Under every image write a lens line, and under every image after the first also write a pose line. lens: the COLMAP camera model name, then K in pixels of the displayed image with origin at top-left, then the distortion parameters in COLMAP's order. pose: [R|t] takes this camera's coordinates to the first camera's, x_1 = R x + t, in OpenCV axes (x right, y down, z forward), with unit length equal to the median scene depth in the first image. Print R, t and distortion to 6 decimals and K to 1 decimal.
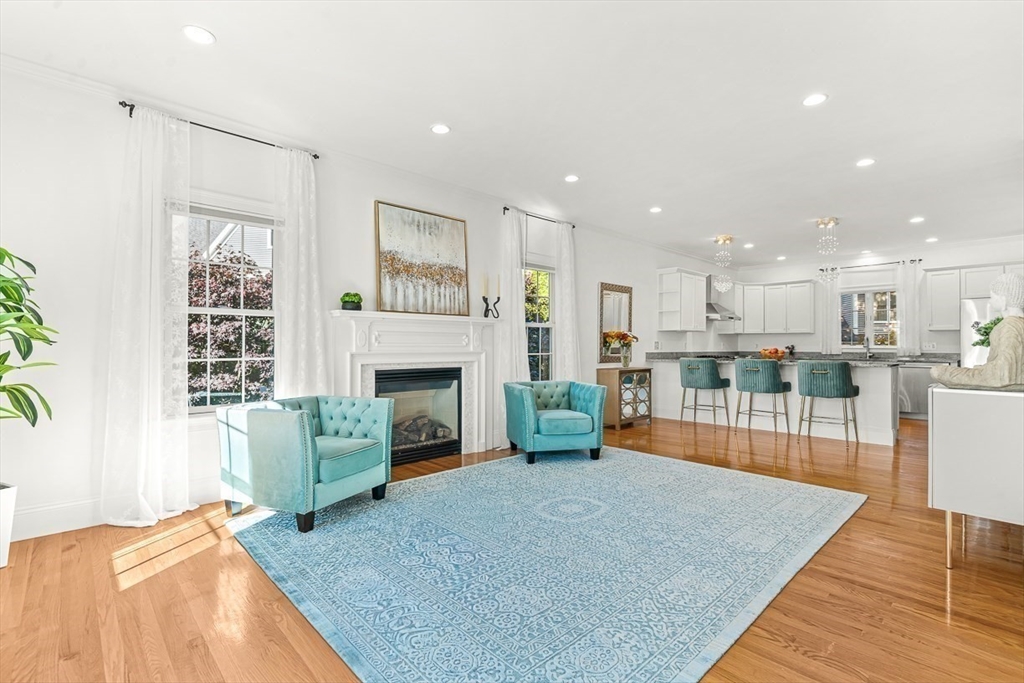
lens RADIAL K [[477.7, 0, 530.9], [0, 477.7, 348.1], [0, 0, 1]] dist [0.007559, -0.001006]
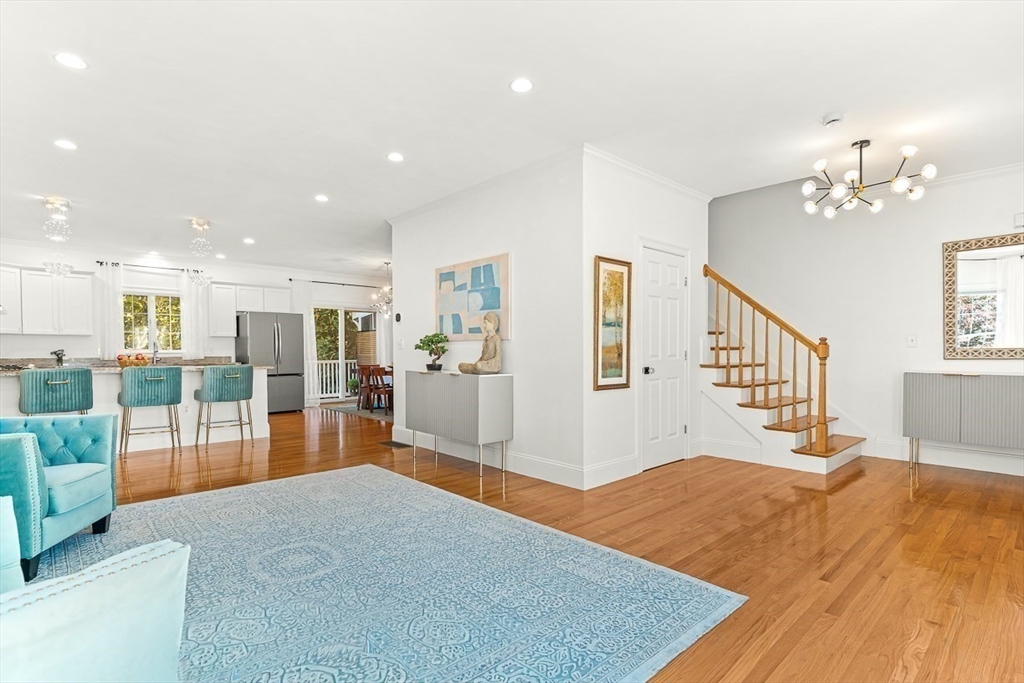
lens RADIAL K [[499.4, 0, 510.4], [0, 499.4, 346.2], [0, 0, 1]] dist [-0.005700, -0.000403]
pose [[0.029078, 0.006866, 0.999554, -0.327373], [0.008283, 0.999940, -0.007110, 0.000063], [-0.999543, 0.008487, 0.029019, 0.293291]]
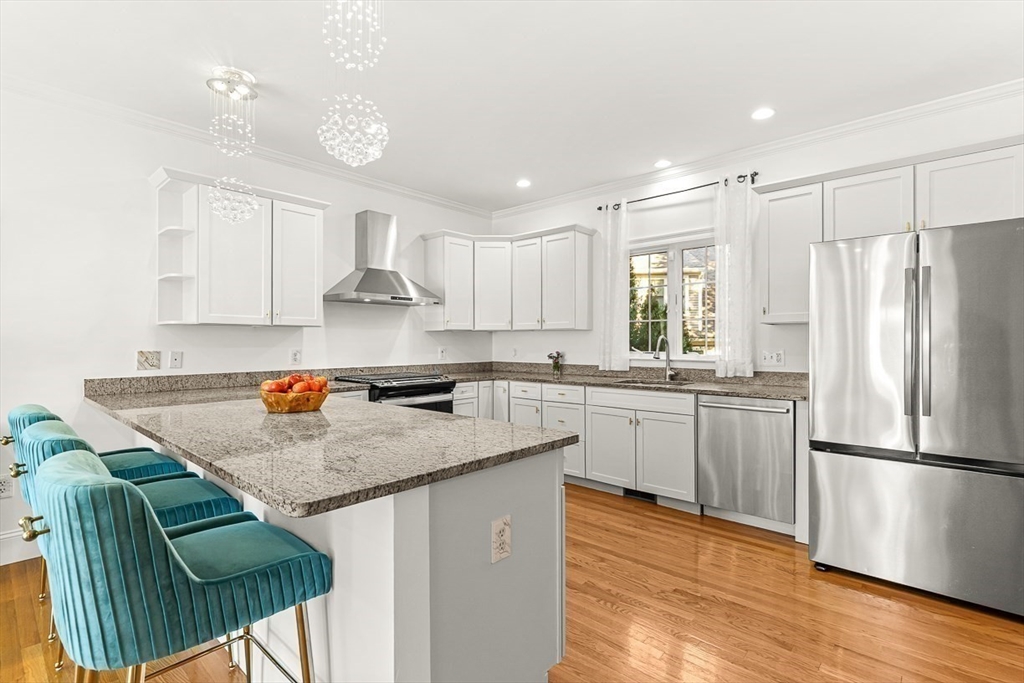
lens RADIAL K [[477.7, 0, 531.0], [0, 477.7, 338.1], [0, 0, 1]] dist [0.007559, -0.001006]
pose [[0.998641, -0.001653, 0.052090, 0.623002], [0.002122, 0.999958, -0.008952, -0.020775], [-0.052073, 0.009051, 0.998602, 0.597388]]
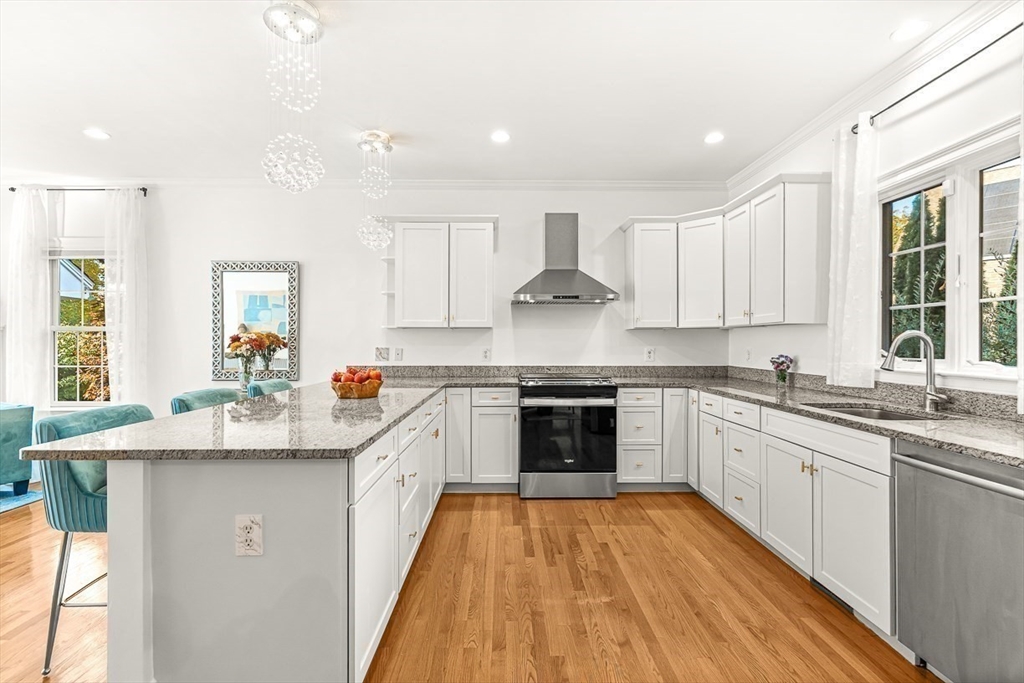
lens RADIAL K [[477.7, 0, 509.5], [0, 477.7, 337.8], [0, 0, 1]] dist [0.007559, -0.001006]
pose [[0.713837, -0.006494, -0.700282, 0.841707], [-0.000538, 0.999952, -0.009822, -0.020302], [0.700312, 0.007388, 0.713799, 0.730354]]
